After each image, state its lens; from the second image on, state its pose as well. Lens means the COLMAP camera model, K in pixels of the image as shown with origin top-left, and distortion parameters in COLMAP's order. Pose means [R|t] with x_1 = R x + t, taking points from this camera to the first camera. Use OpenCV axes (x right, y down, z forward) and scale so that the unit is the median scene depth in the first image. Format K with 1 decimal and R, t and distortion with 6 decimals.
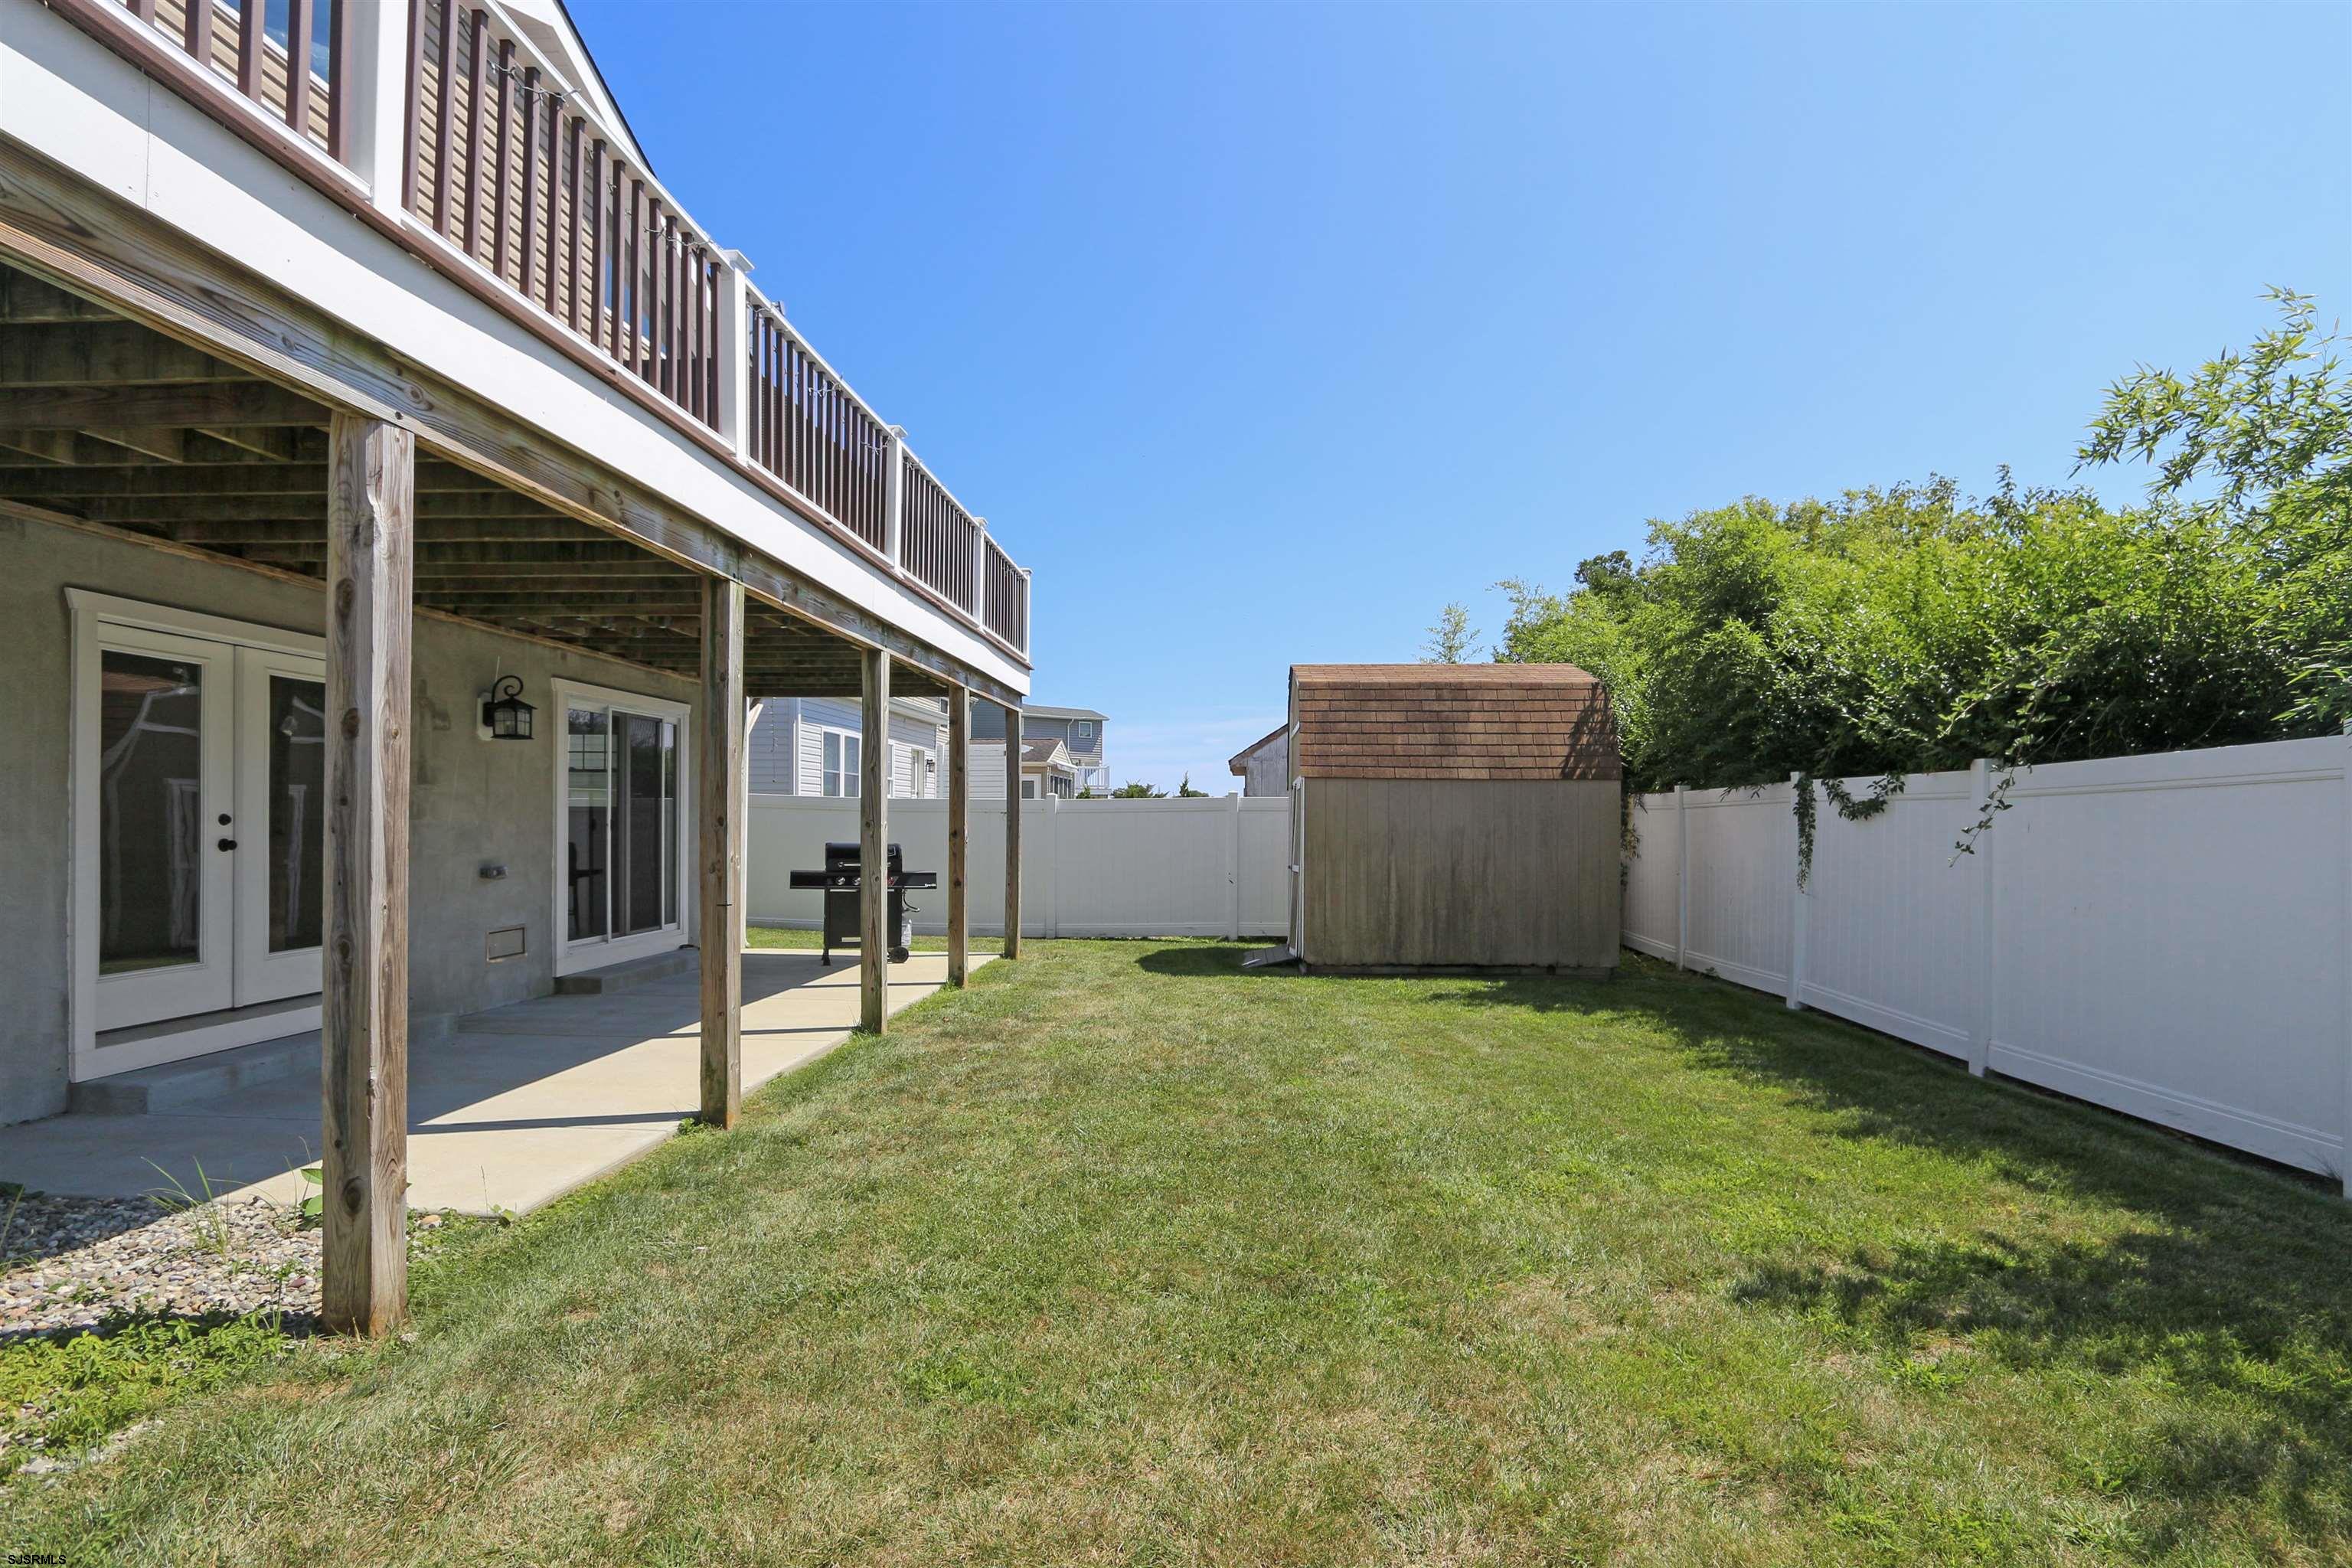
lens RADIAL K [[1177.6, 0, 1141.1], [0, 1177.6, 821.8], [0, 0, 1]] dist [-0.000395, -0.000015]
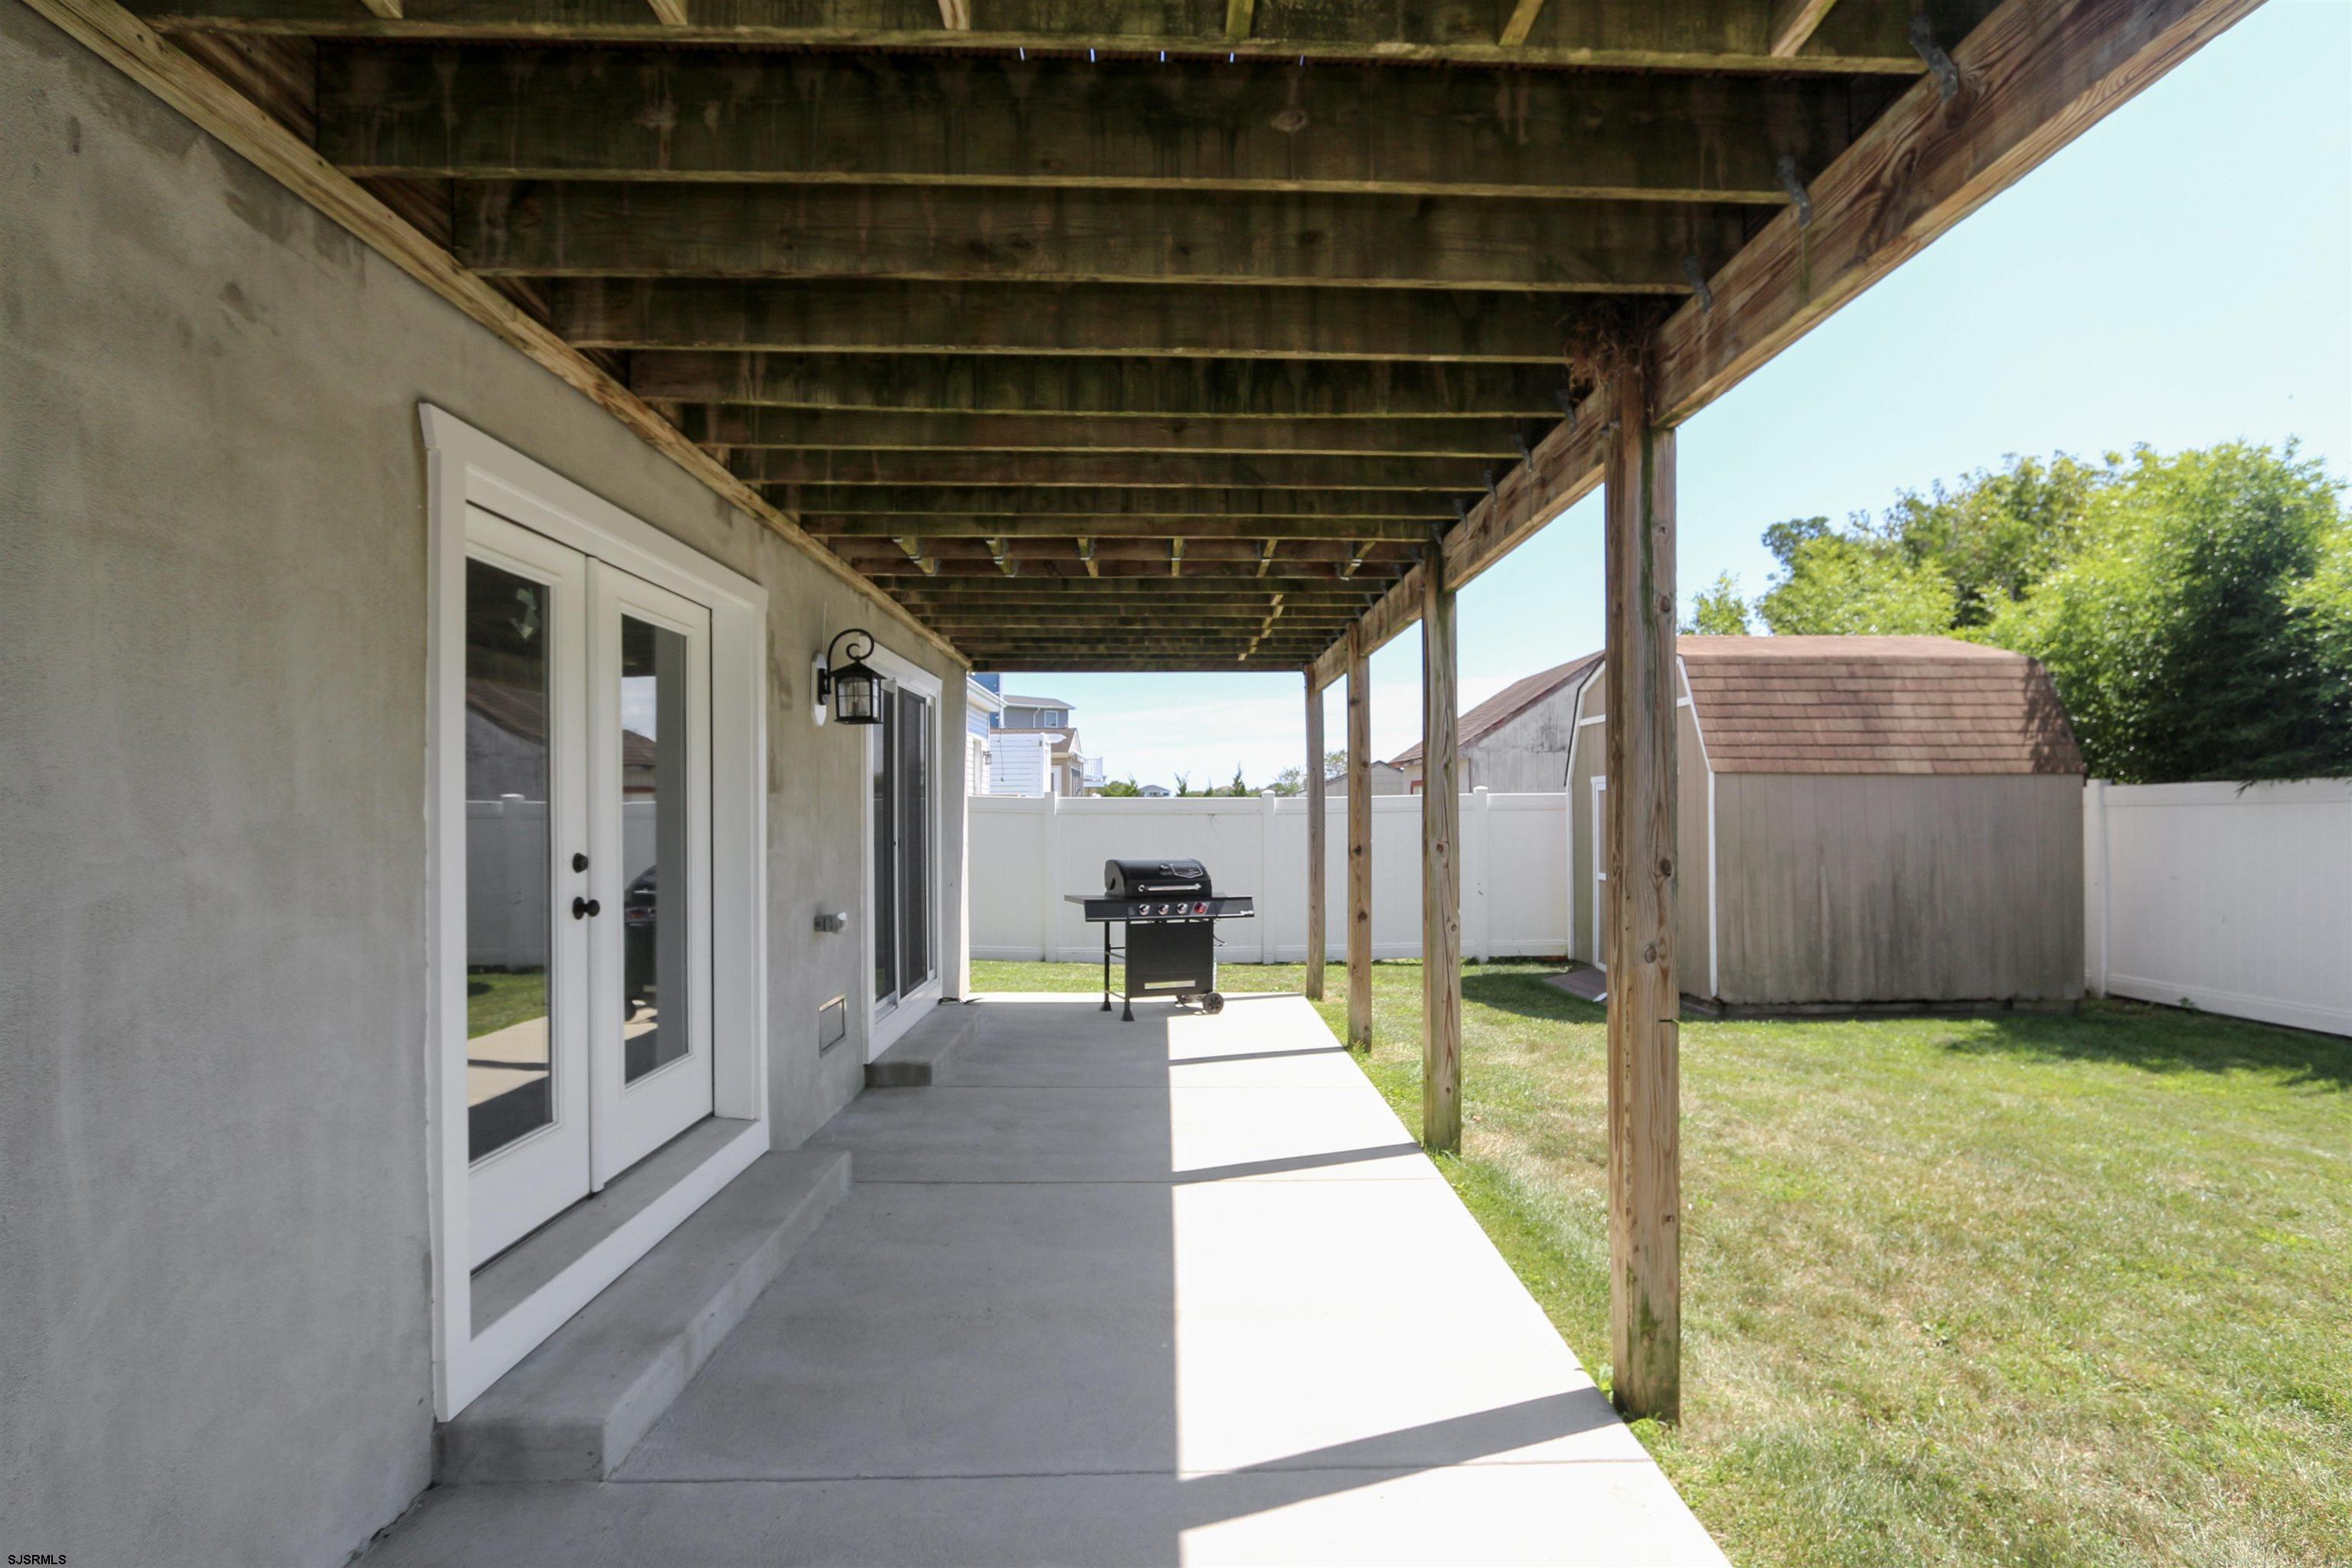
lens RADIAL K [[1181.7, 0, 1180.1], [0, 1181.7, 812.7], [0, 0, 1]] dist [-0.000885, -0.000119]
pose [[0.995339, -0.007994, 0.096102, -0.307550], [0.007954, 0.999968, 0.000800, -0.013641], [-0.096105, -0.000032, 0.995371, 0.229882]]
